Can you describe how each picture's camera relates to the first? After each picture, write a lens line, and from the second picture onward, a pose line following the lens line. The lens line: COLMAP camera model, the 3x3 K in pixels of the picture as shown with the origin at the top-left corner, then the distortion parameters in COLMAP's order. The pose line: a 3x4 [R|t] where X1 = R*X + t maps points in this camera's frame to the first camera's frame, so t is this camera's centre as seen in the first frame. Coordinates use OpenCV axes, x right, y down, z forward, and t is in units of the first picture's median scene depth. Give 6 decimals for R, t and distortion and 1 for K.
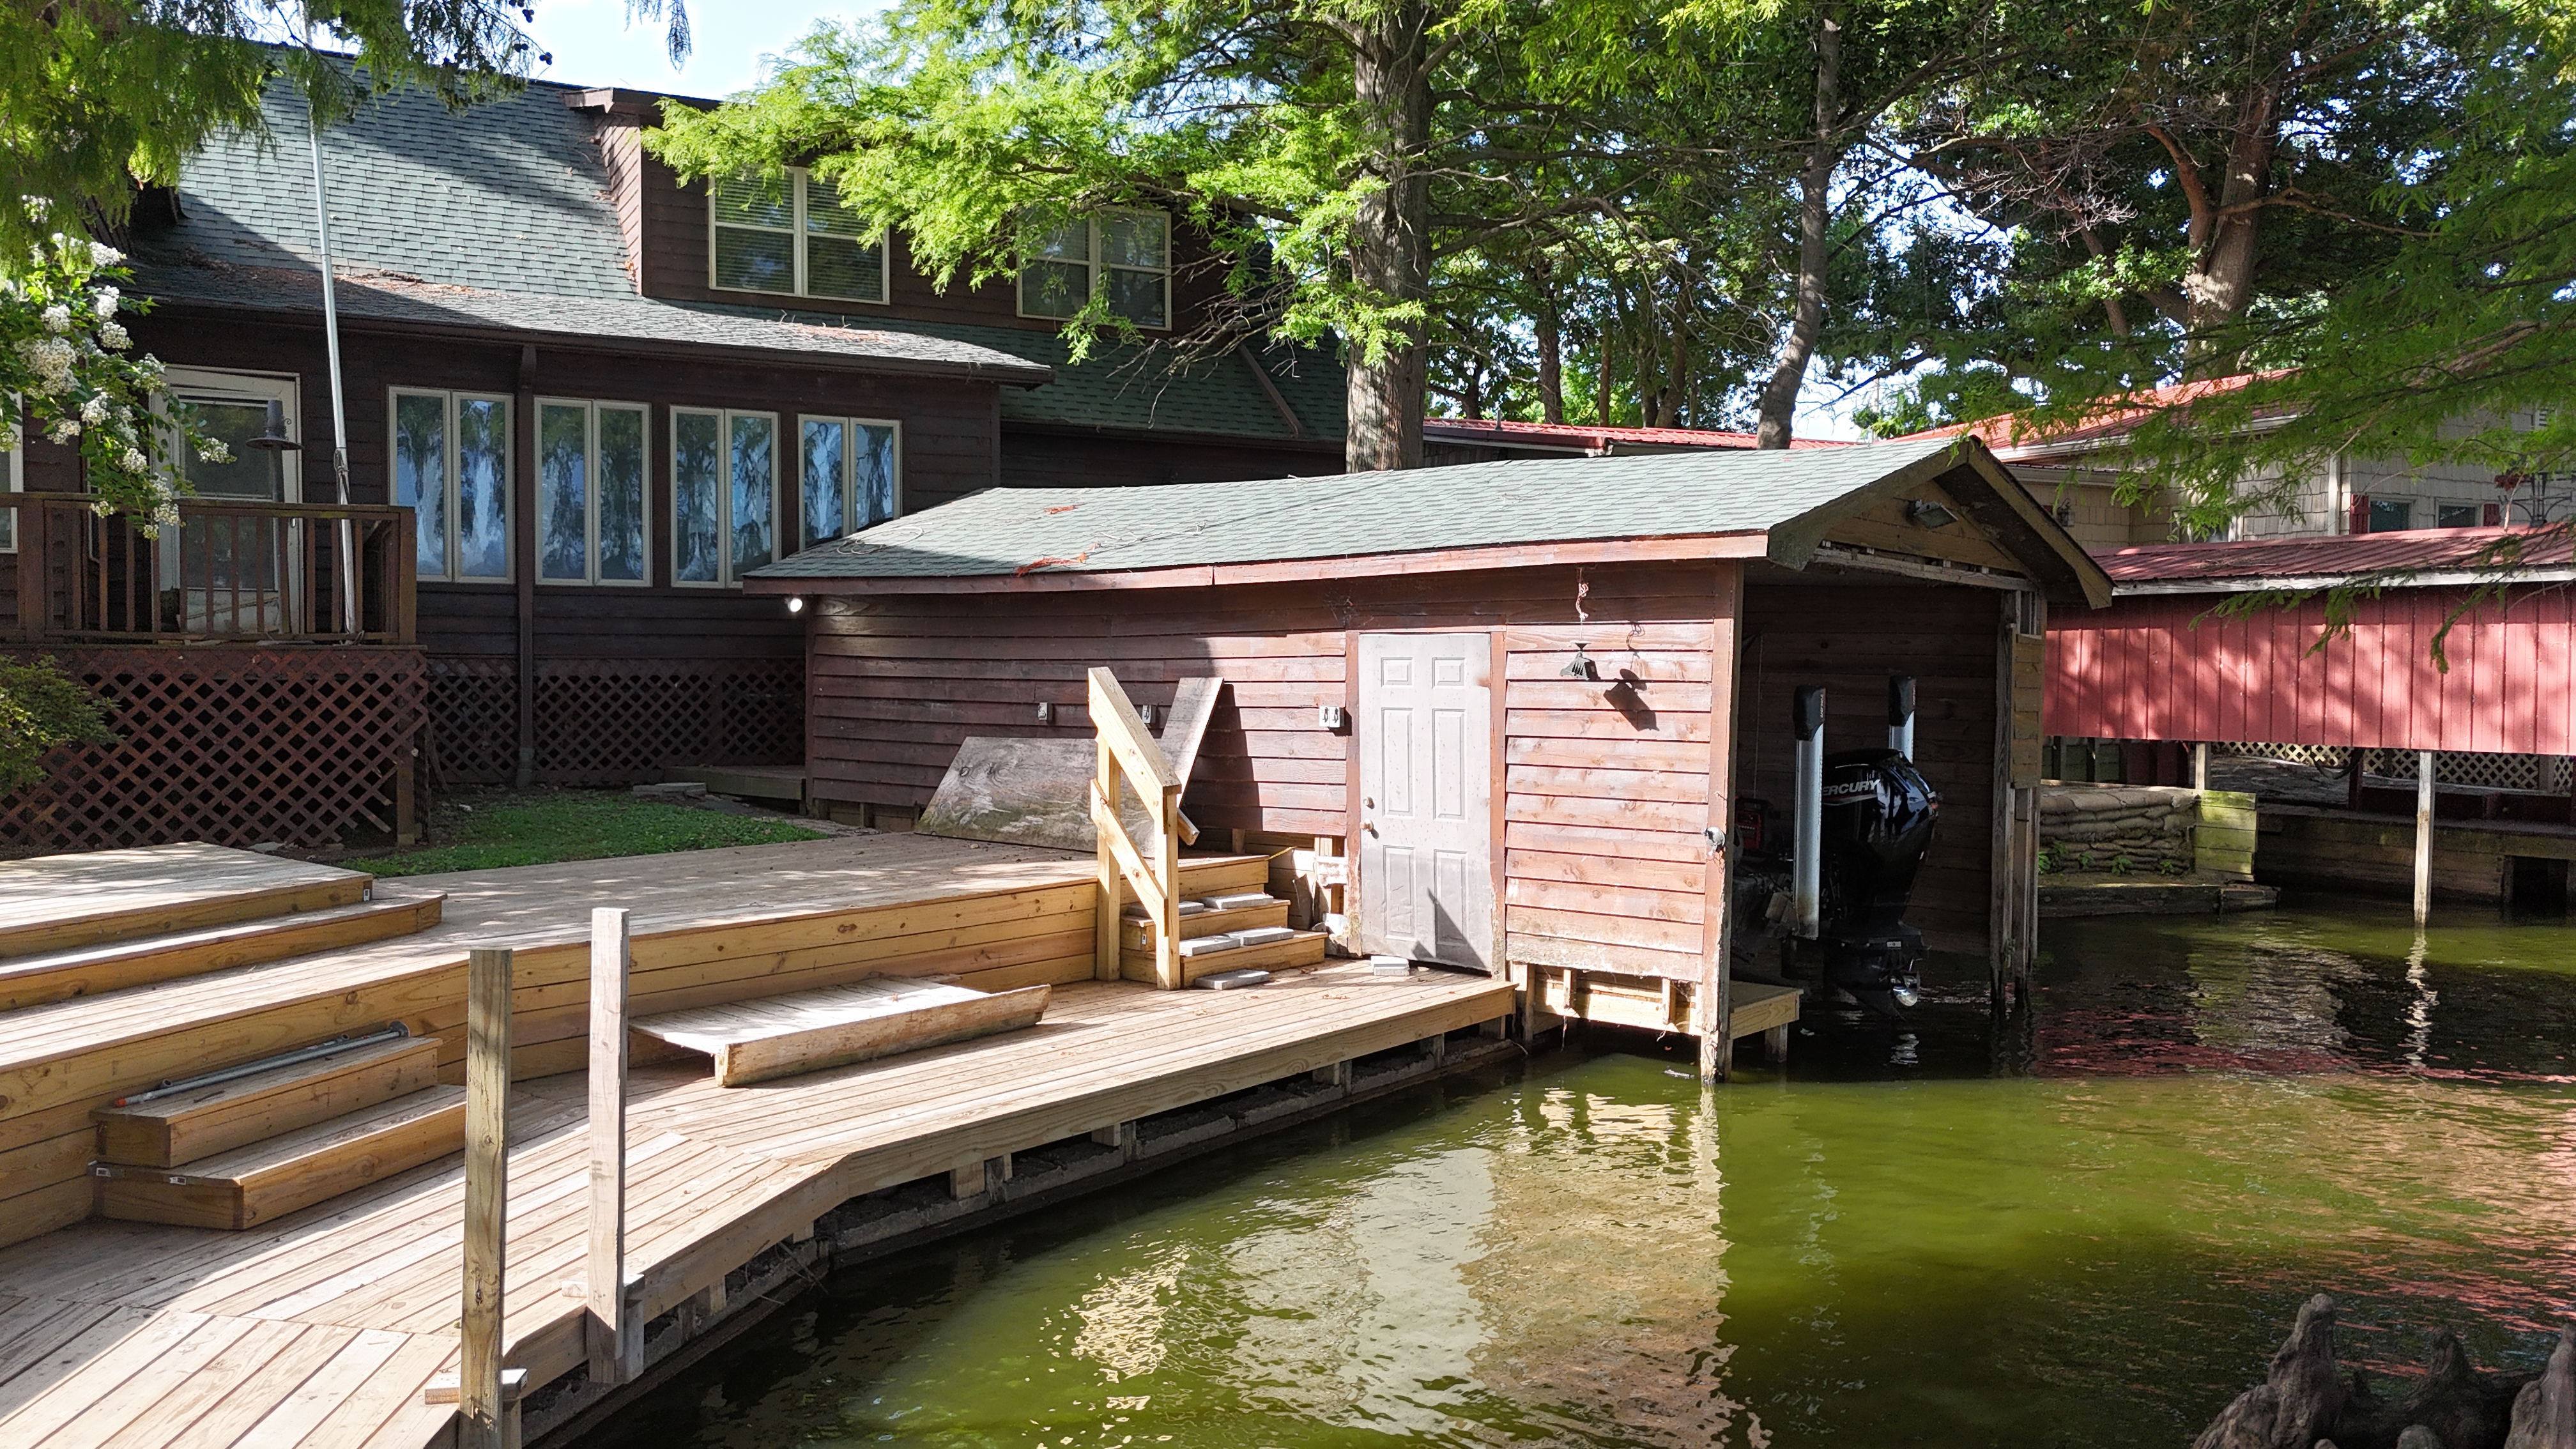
lens RADIAL K [[1923.6, 0, 1284.7], [0, 1923.6, 683.0], [0, 0, 1]] dist [0.078363, -0.069652]
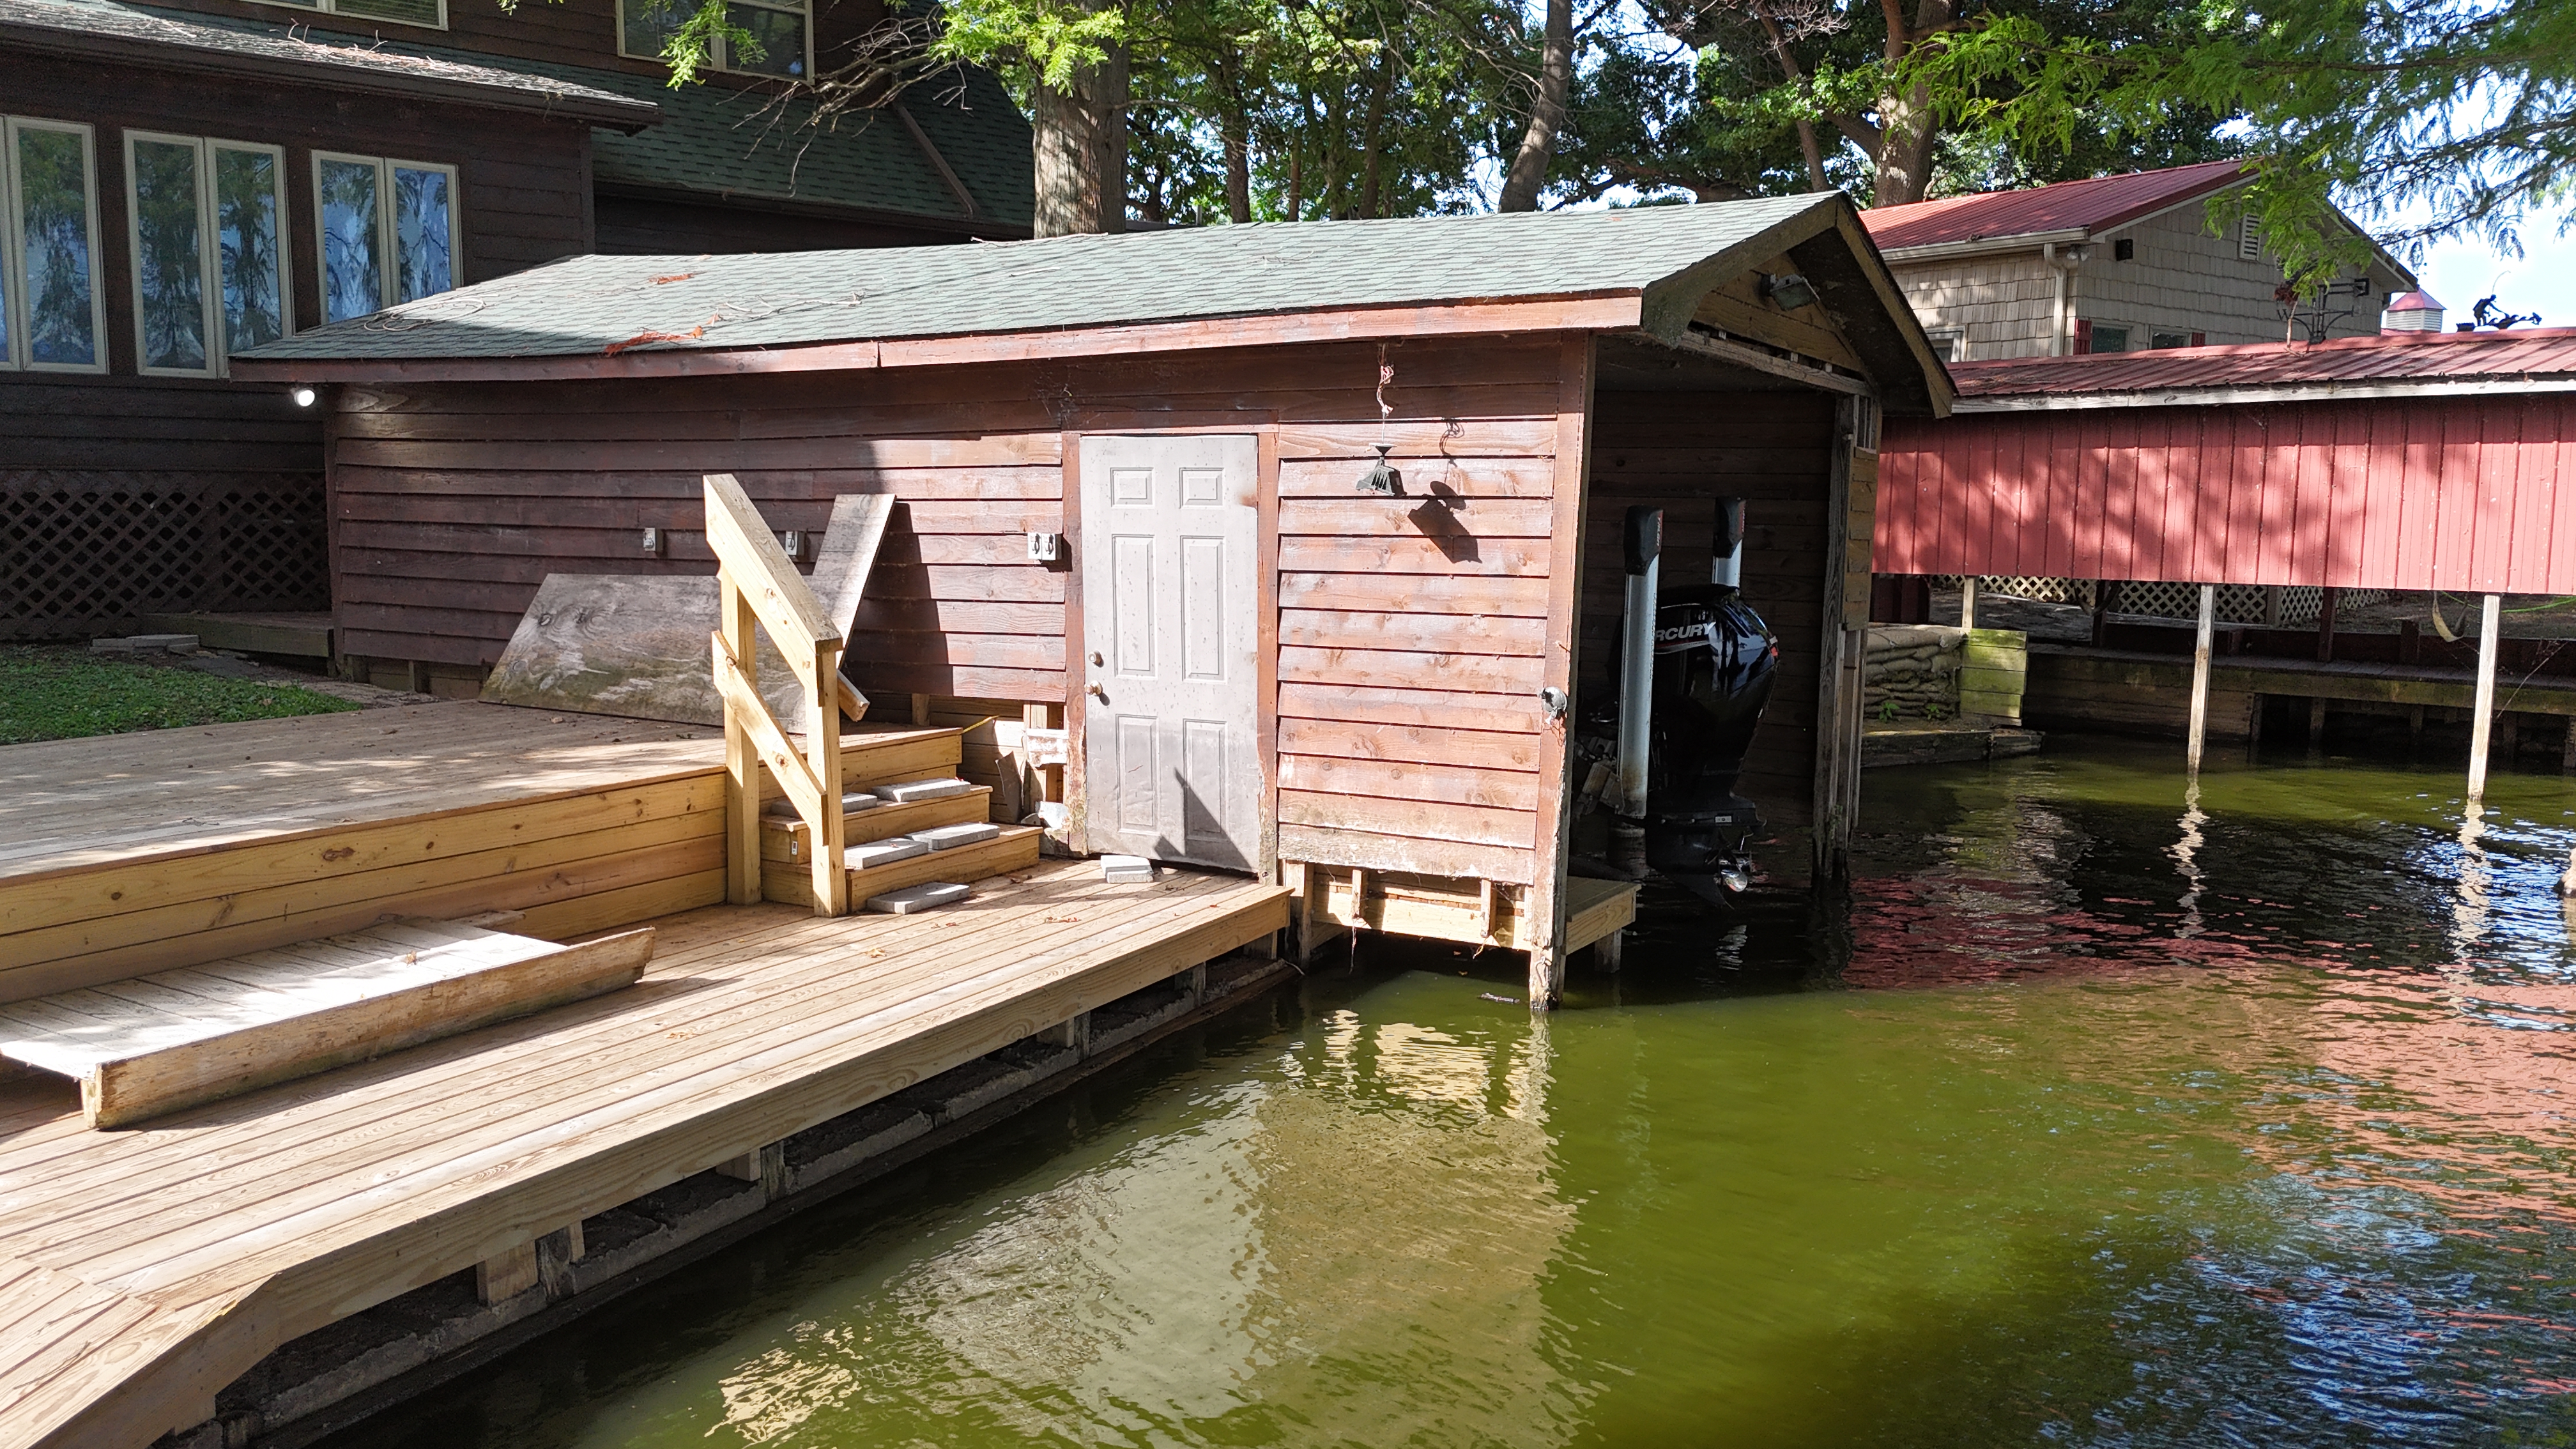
lens RADIAL K [[1885.6, 0, 1288.0], [0, 1885.6, 724.5], [0, 0, 1]] dist [0.078870, -0.085183]
pose [[0.984059, -0.016617, 0.177065, -0.013856], [-0.002027, 0.994512, 0.104600, 0.009224], [-0.177832, -0.103292, 0.978625, 0.240376]]
